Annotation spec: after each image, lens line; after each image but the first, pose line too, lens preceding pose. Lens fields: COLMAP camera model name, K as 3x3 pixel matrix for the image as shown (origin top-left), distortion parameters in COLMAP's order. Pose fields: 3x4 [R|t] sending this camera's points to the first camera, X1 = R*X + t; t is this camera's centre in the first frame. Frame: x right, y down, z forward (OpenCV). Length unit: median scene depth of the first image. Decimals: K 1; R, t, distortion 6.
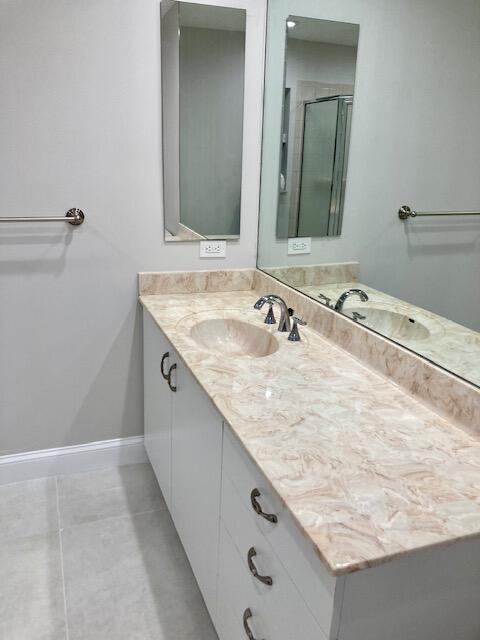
lens RADIAL K [[530.9, 0, 240.0], [0, 530.9, 320.0], [0, 0, 1]] dist [0.041980, -0.050460]
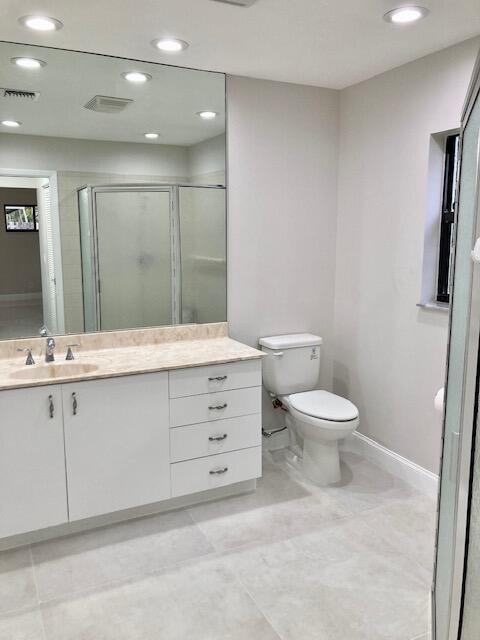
lens RADIAL K [[530.9, 0, 240.0], [0, 530.9, 320.0], [0, 0, 1]] dist [0.041980, -0.050460]
pose [[-0.111936, -0.191918, 0.975007, -1.583457], [0.294535, 0.930676, 0.217006, -0.286607], [-0.949062, 0.311464, -0.047649, 0.617787]]
